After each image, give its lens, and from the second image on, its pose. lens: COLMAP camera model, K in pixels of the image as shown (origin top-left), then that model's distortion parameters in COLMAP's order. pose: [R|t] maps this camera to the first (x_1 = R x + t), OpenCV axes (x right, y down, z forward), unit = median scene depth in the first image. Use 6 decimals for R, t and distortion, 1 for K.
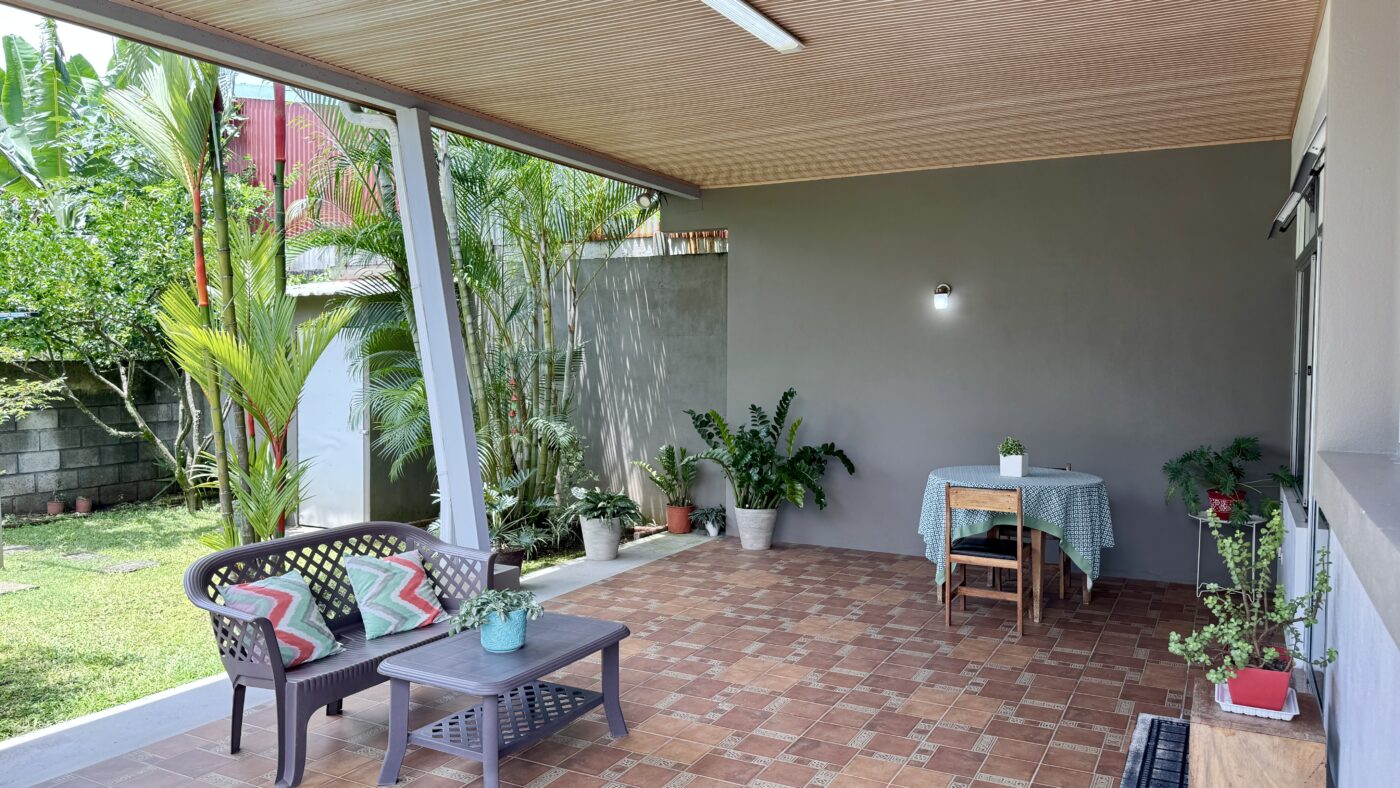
lens RADIAL K [[1002.0, 0, 697.2], [0, 1002.0, 400.7], [0, 0, 1]] dist [0.098242, -0.000166]
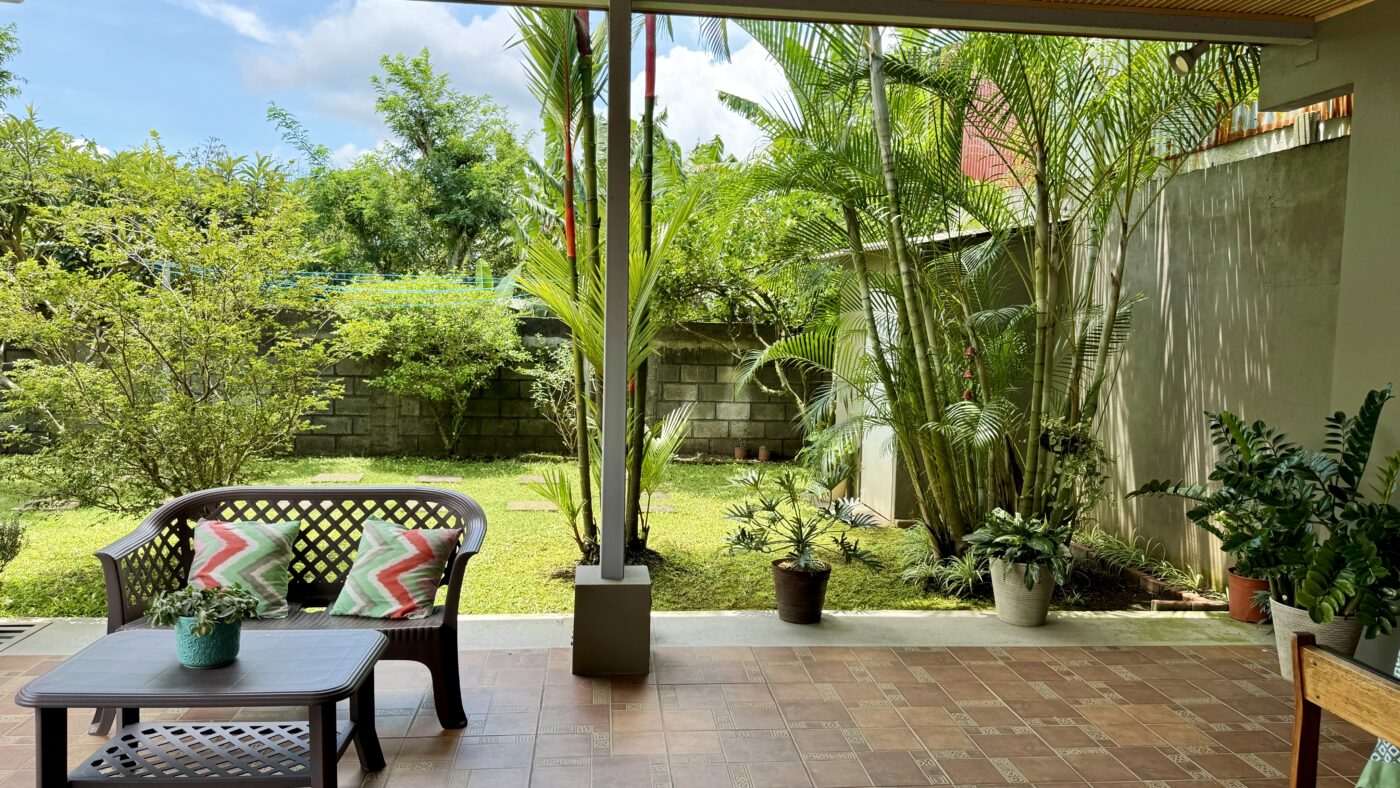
lens RADIAL K [[997.4, 0, 698.2], [0, 997.4, 388.9], [0, 0, 1]] dist [0.041382, -0.001219]
pose [[0.554783, 0.067373, -0.829263, 0.283778], [-0.062689, 0.997268, 0.039083, -0.007091], [0.829630, 0.030303, 0.557491, 0.390655]]
